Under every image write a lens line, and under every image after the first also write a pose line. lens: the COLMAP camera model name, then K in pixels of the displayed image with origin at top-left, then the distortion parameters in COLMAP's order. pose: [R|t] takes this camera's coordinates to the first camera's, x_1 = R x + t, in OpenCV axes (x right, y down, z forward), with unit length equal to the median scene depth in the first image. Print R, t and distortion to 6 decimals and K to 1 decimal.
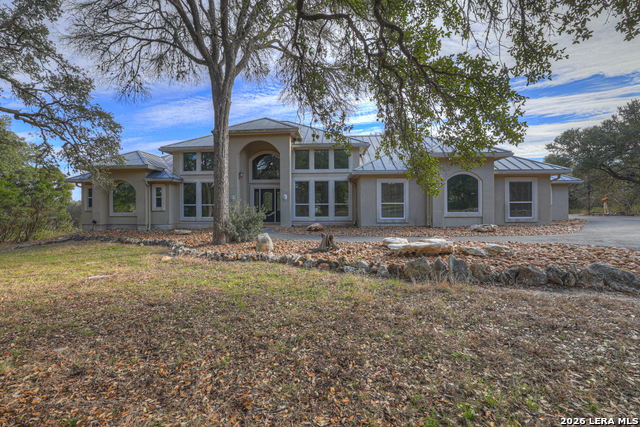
lens RADIAL K [[276.0, 0, 320.0], [0, 276.0, 213.5], [0, 0, 1]] dist [-0.048350, 0.017903]
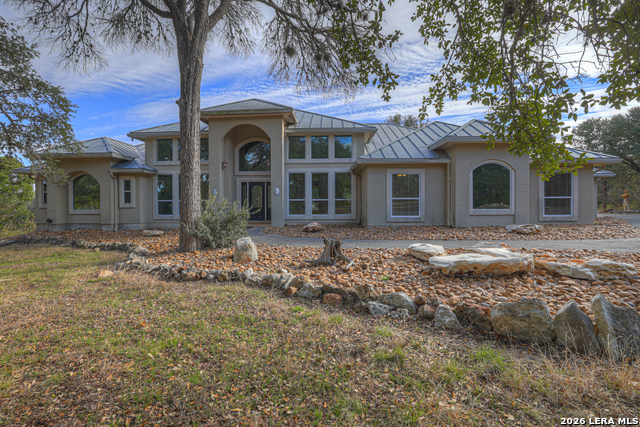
lens RADIAL K [[276.0, 0, 320.0], [0, 276.0, 213.5], [0, 0, 1]] dist [-0.048350, 0.017903]
pose [[0.999852, -0.000099, 0.017200, -0.009769], [-0.000070, 0.999952, 0.009844, 0.000222], [-0.017200, -0.009844, 0.999804, 0.170663]]
